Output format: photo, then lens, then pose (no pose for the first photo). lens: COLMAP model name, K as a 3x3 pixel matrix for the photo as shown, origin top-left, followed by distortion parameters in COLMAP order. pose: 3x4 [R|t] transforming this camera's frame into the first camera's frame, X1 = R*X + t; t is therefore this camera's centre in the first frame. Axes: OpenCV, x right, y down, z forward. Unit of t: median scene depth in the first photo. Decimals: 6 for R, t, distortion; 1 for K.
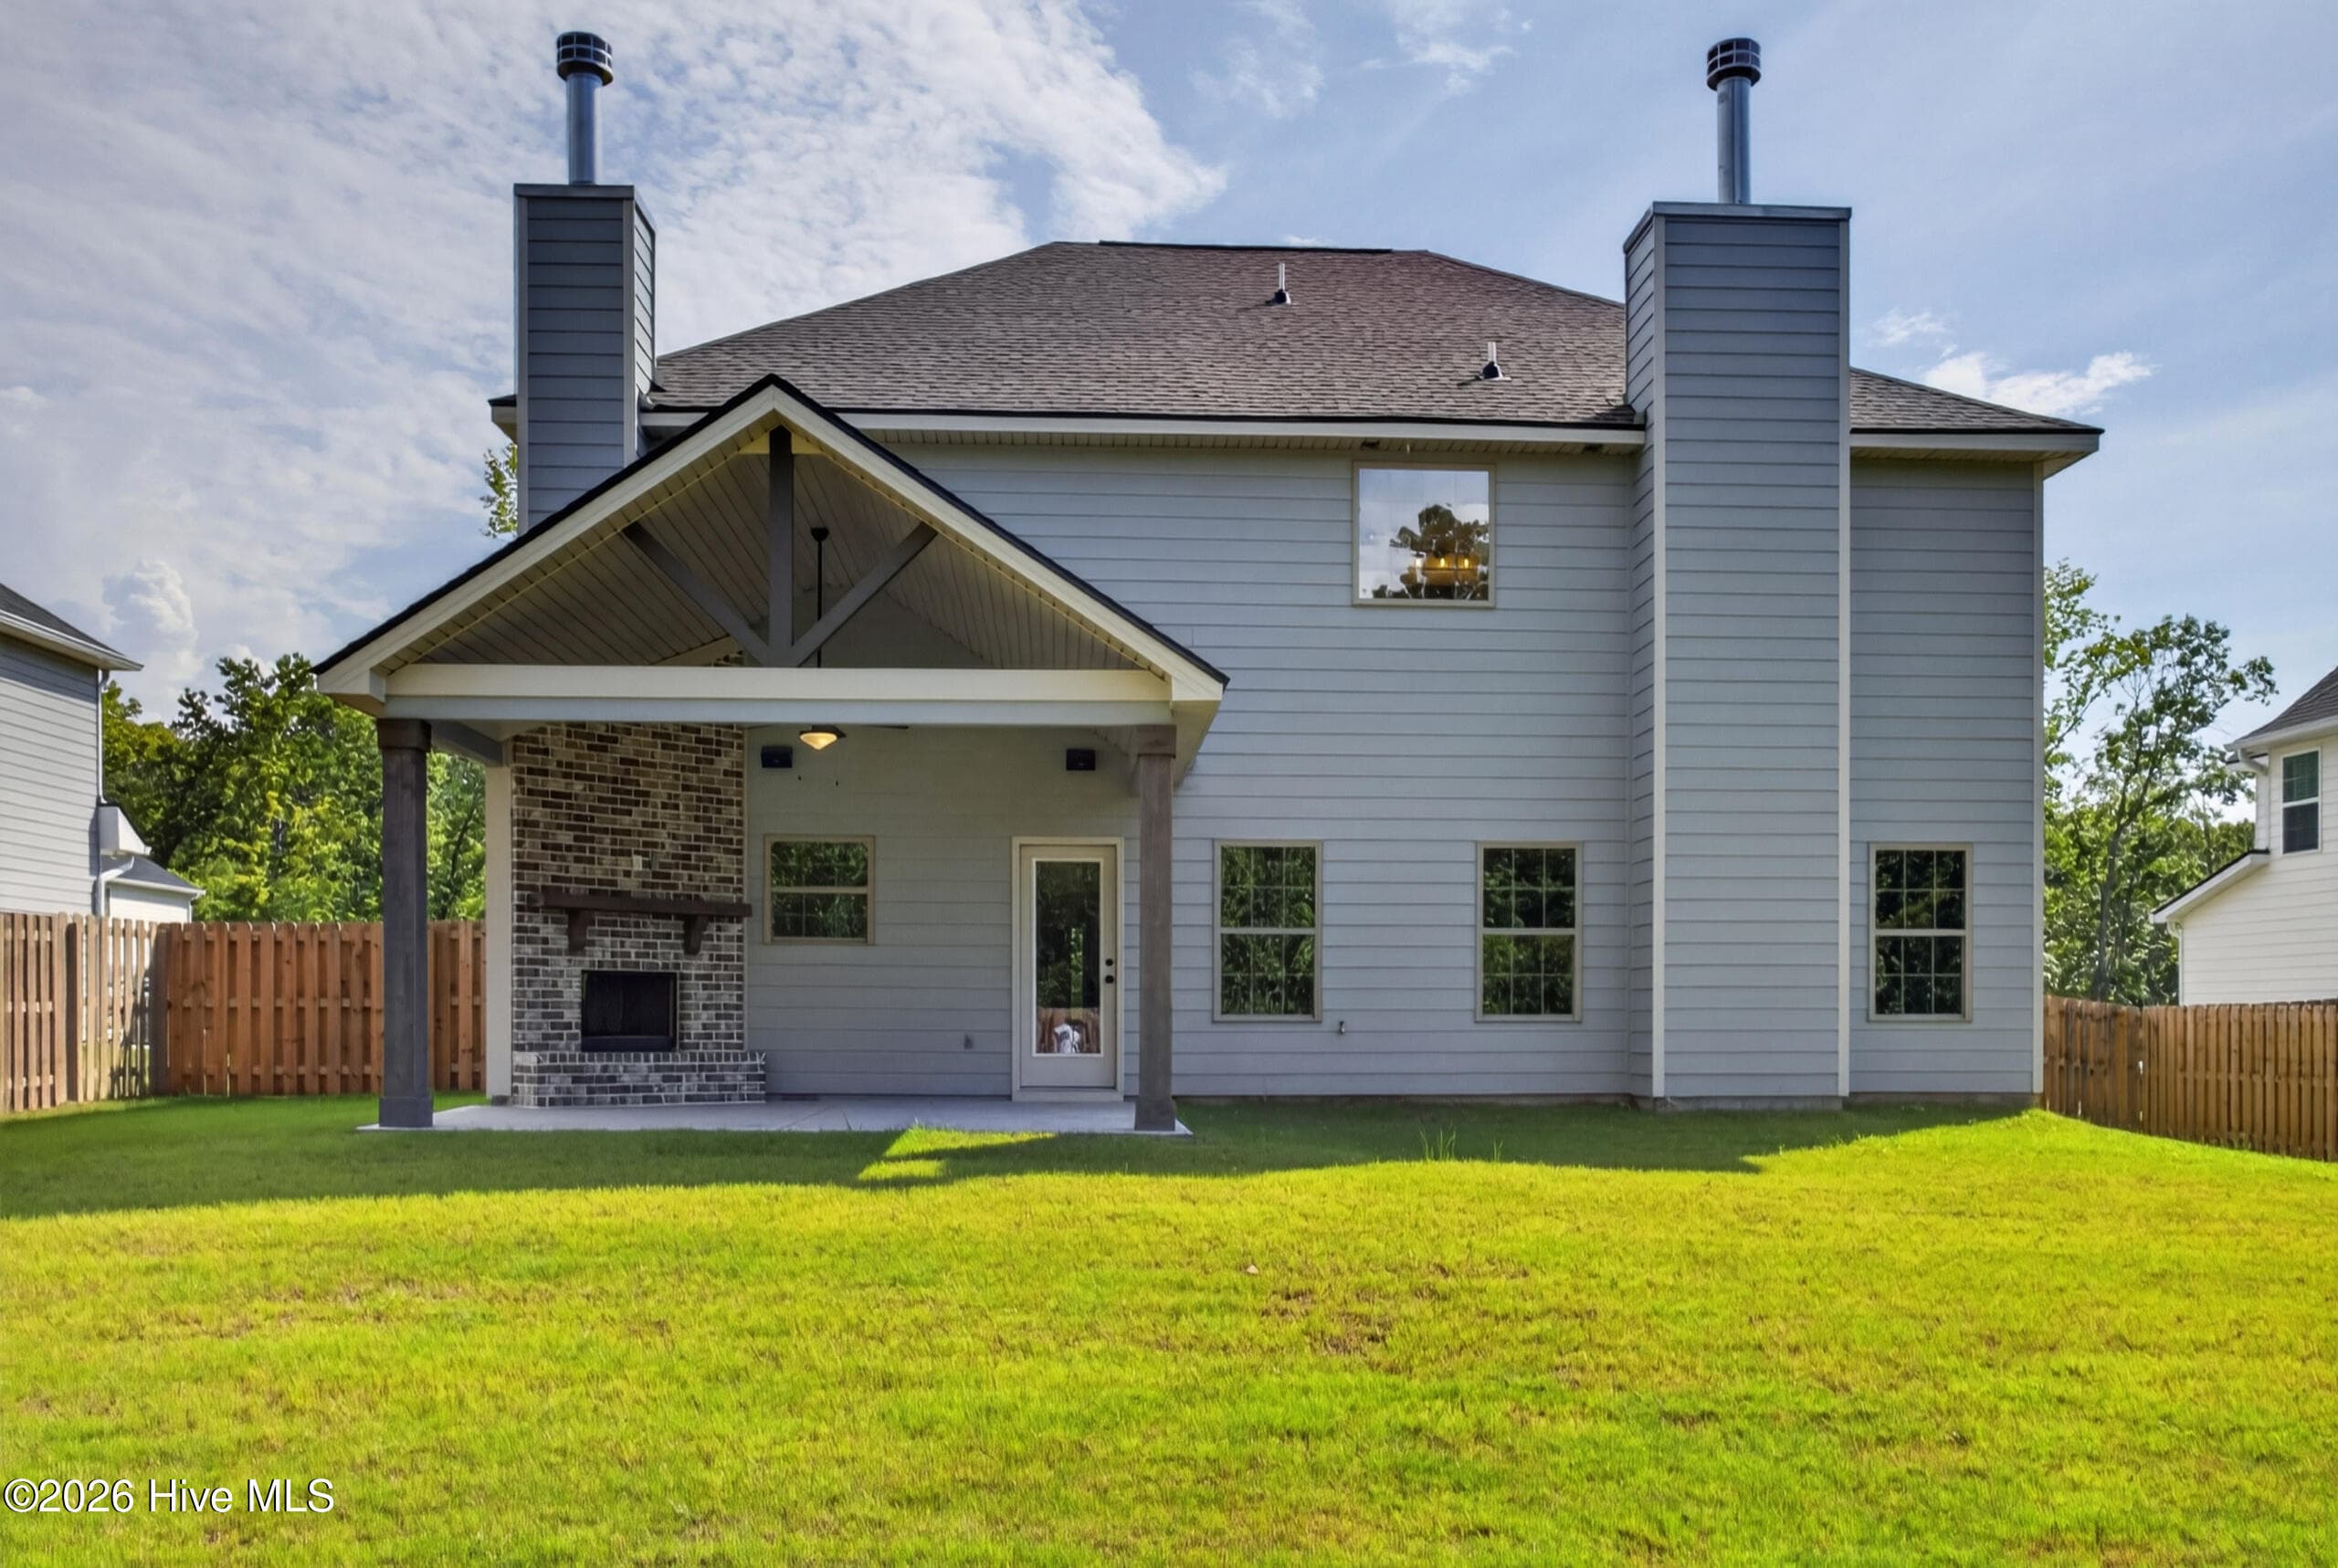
lens RADIAL K [[1909.9, 0, 1141.1], [0, 1909.9, 1036.9], [0, 0, 1]] dist [-0.011213, -0.009403]
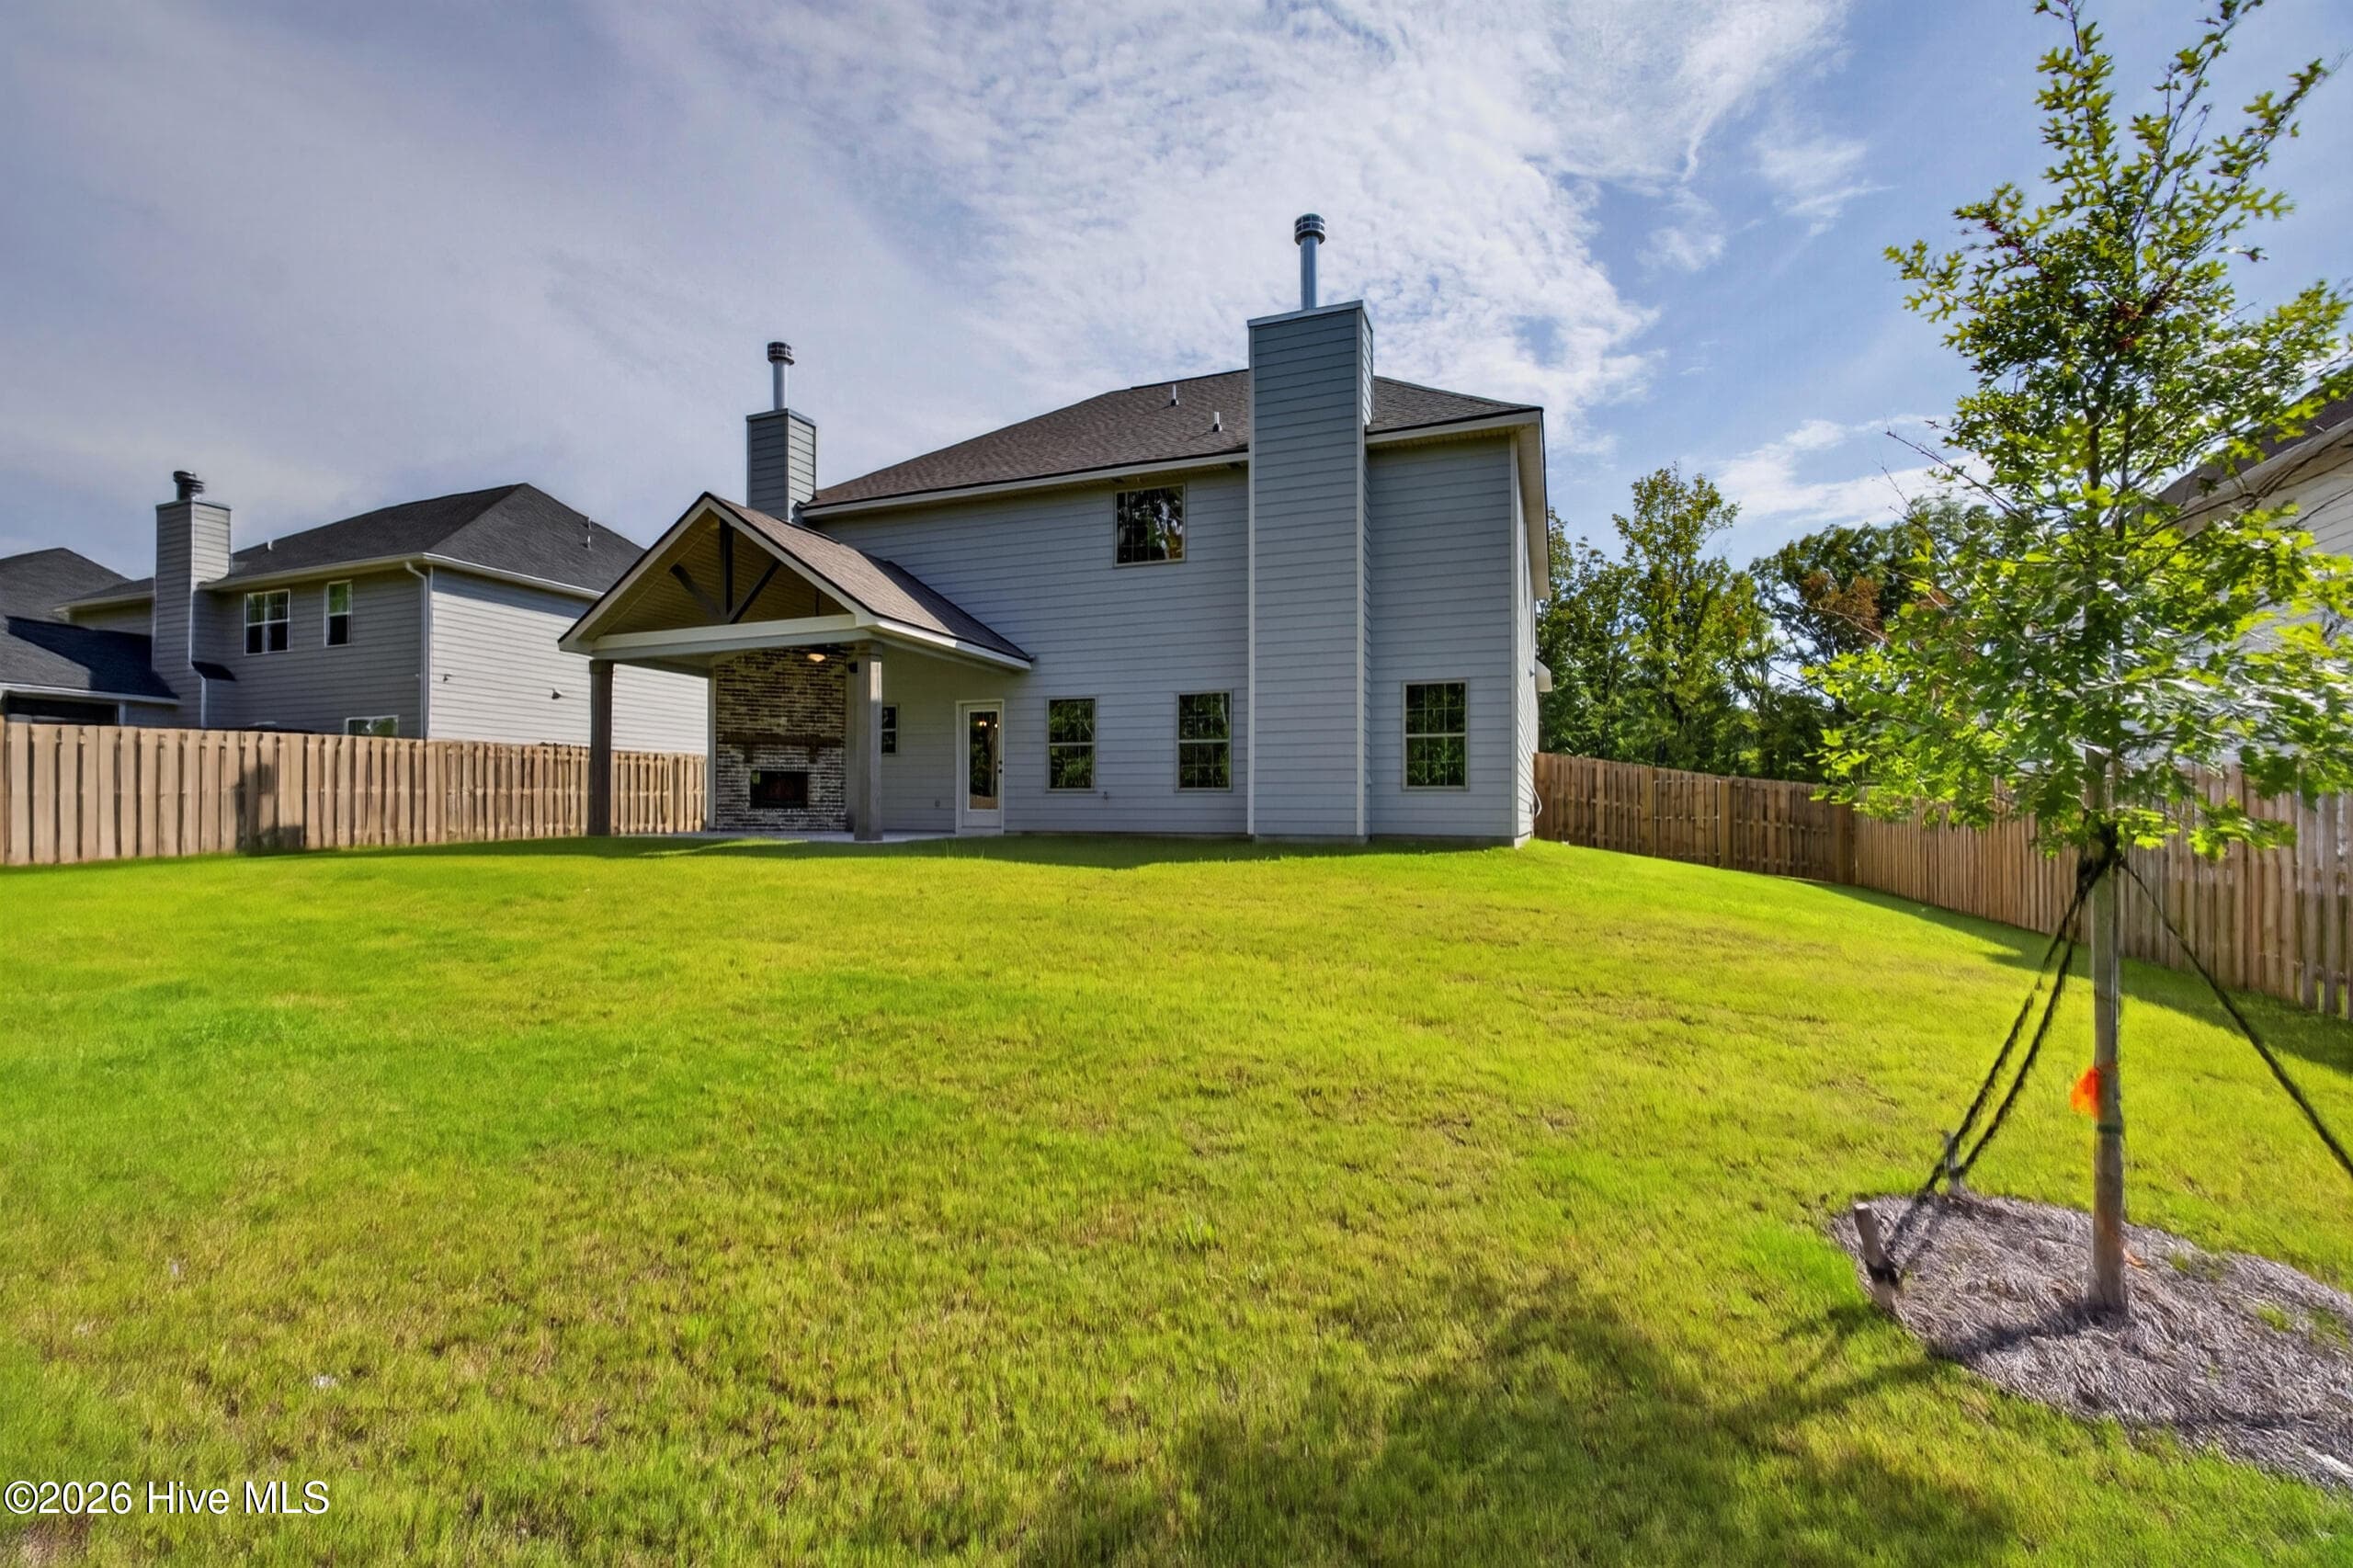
lens RADIAL K [[1015.6, 0, 1176.5], [0, 1015.6, 784.0], [0, 0, 1]] dist [-0.012322, 0.000371]
pose [[0.915777, -0.010777, -0.401543, 0.556206], [0.000064, 0.999644, -0.026683, 0.010060], [0.401687, 0.024410, 0.915452, 0.128555]]
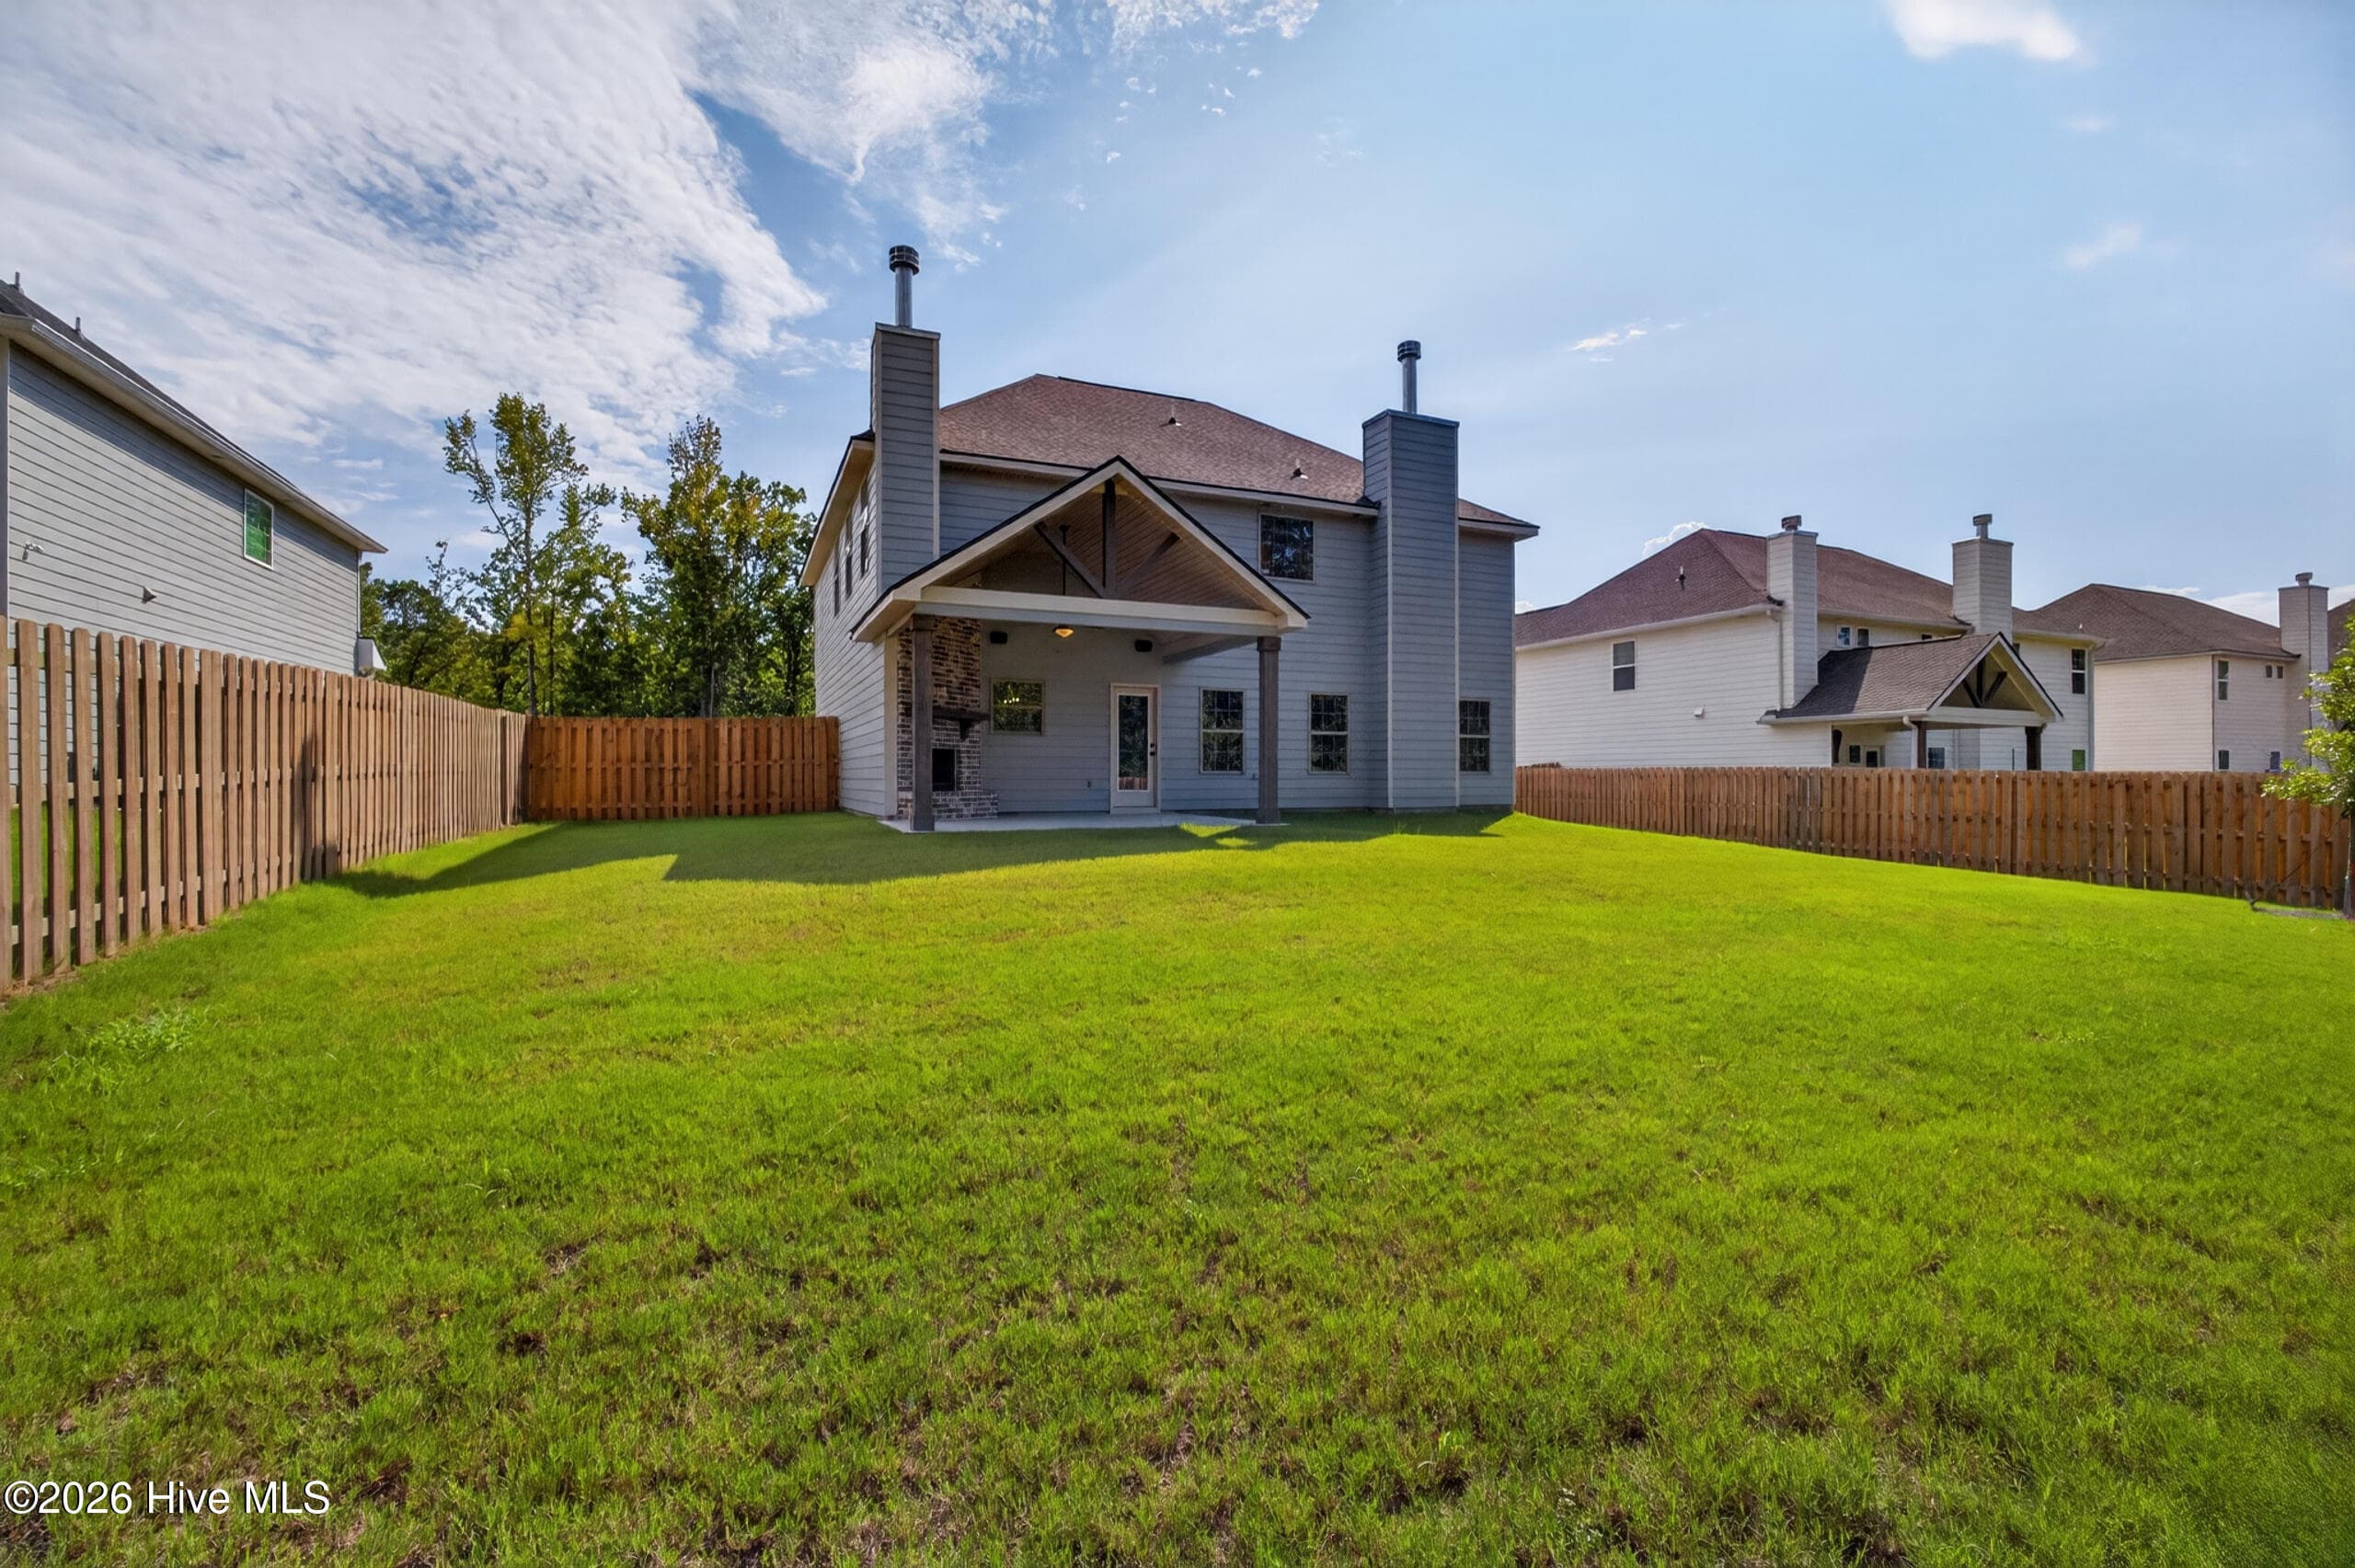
lens RADIAL K [[1016.3, 0, 1177.5], [0, 1016.3, 784.0], [0, 0, 1]] dist [-0.012322, 0.000371]
pose [[0.928642, -0.006571, 0.370918, -0.395014], [0.006452, 0.999978, 0.001563, 0.000622], [-0.370920, 0.000941, 0.928664, -0.019561]]
